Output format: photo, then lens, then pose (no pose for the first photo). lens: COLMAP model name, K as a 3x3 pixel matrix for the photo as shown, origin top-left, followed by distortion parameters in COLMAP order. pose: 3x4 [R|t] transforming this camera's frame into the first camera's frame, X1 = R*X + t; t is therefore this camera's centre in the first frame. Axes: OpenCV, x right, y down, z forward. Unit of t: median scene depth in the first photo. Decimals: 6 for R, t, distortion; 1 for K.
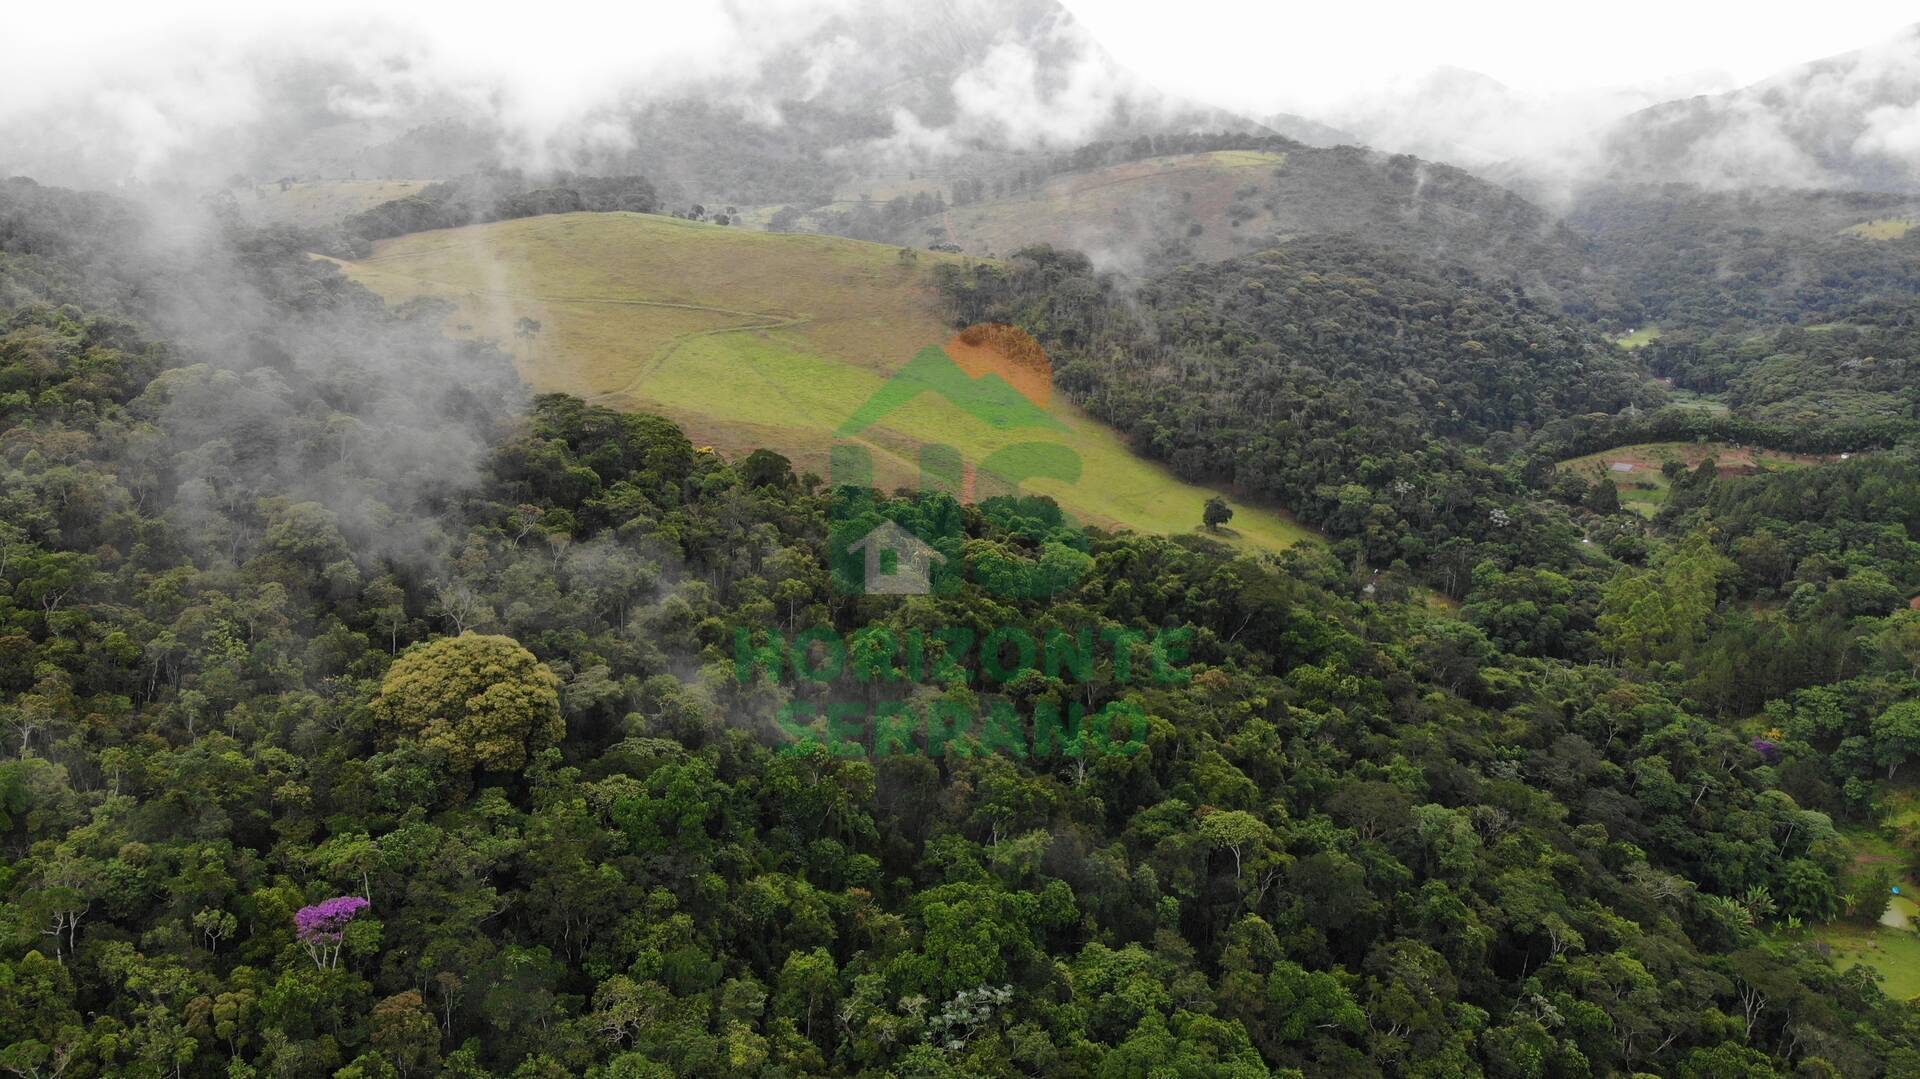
lens RADIAL K [[1351.0, 0, 995.6], [0, 1351.0, 583.2], [0, 0, 1]] dist [0.096511, -0.185234]
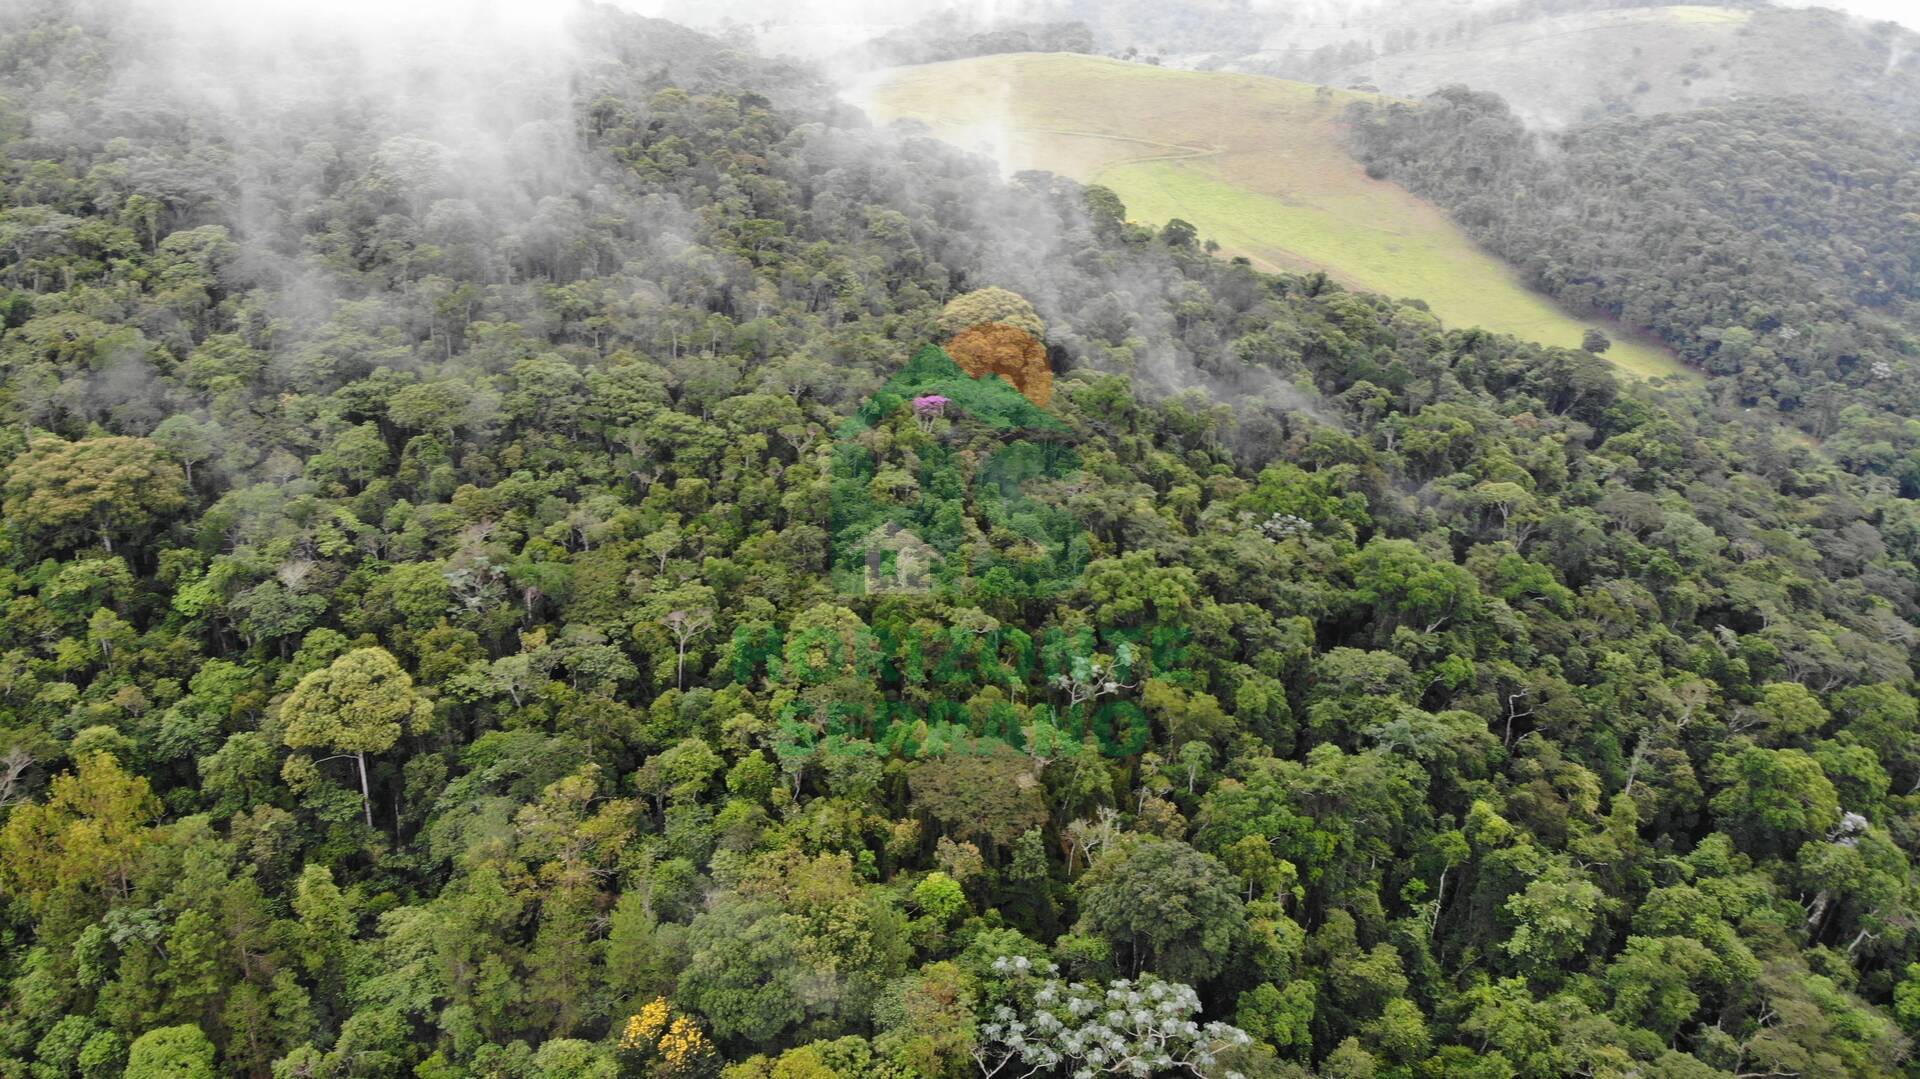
lens RADIAL K [[1385.6, 0, 960.0], [0, 1385.6, 539.5], [0, 0, 1]] dist [0.029504, -0.138627]
pose [[0.950011, 0.116590, -0.289631, 0.022136], [-0.098019, 0.992133, 0.077868, 0.057388], [0.296431, -0.045586, 0.953966, -0.158041]]
